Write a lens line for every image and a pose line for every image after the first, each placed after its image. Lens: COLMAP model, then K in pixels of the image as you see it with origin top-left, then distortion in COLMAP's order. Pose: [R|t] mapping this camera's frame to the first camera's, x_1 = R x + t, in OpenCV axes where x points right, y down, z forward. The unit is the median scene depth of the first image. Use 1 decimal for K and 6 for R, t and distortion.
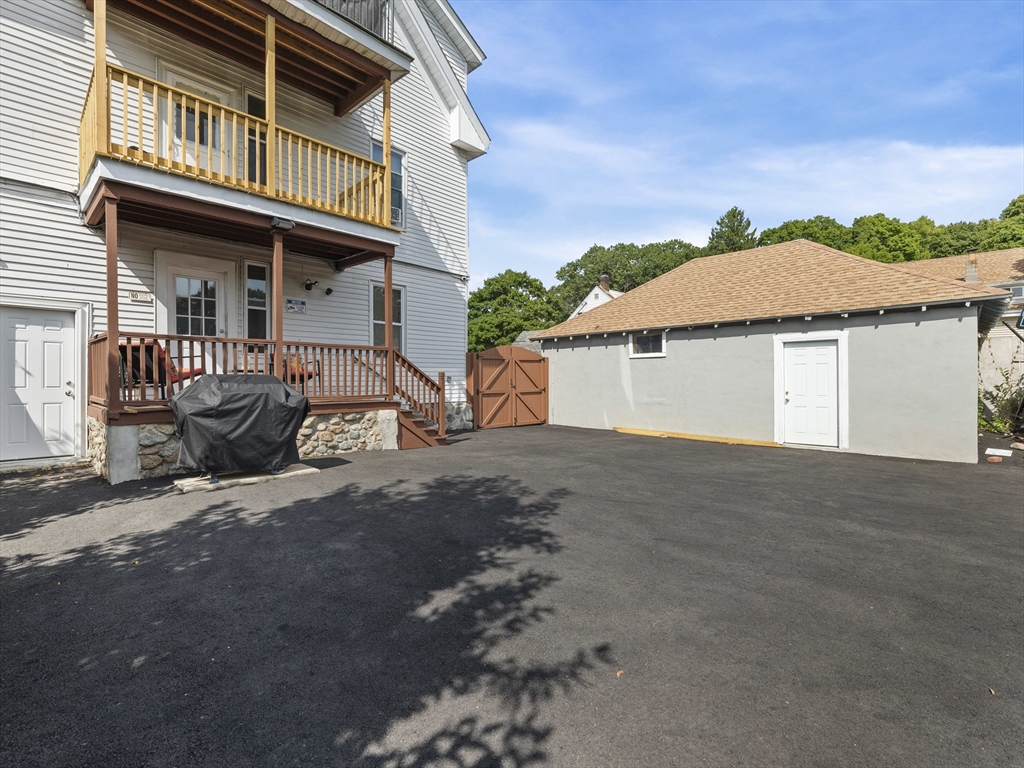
lens RADIAL K [[464.5, 0, 513.2], [0, 464.5, 380.8], [0, 0, 1]] dist [-0.001795, 0.000520]
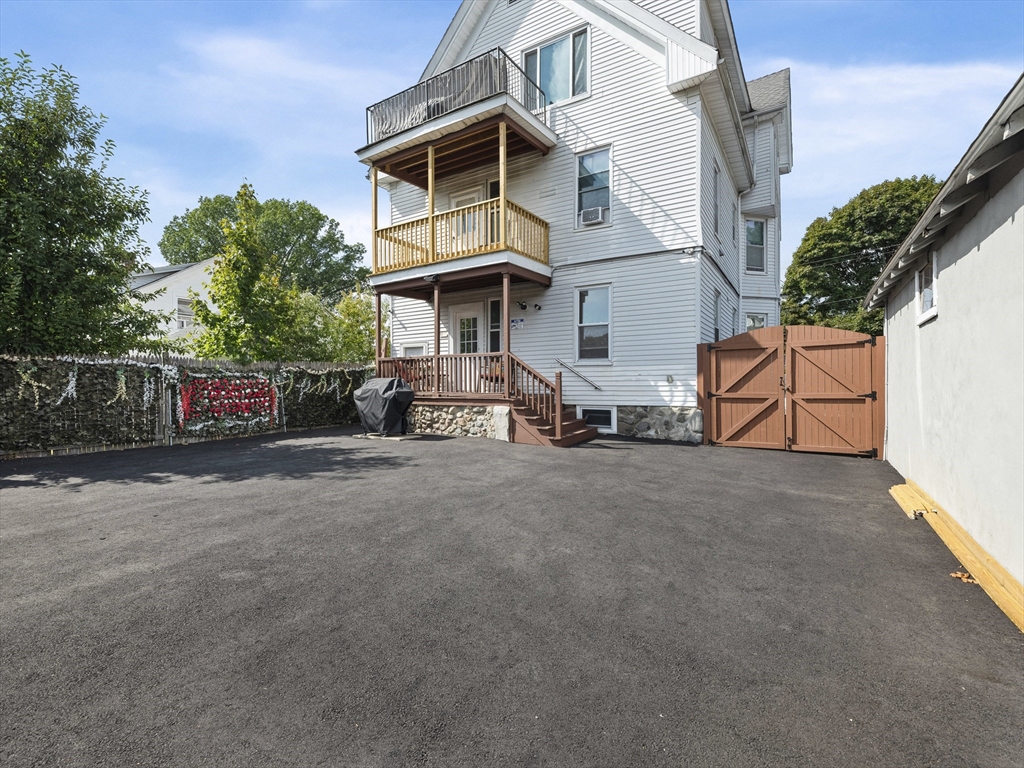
lens RADIAL K [[464.5, 0, 513.2], [0, 464.5, 380.8], [0, 0, 1]] dist [-0.001795, 0.000520]
pose [[0.207185, -0.005499, -0.978286, 0.845200], [0.003416, 0.999982, -0.004897, 0.005231], [0.978296, -0.002327, 0.207200, 0.759442]]
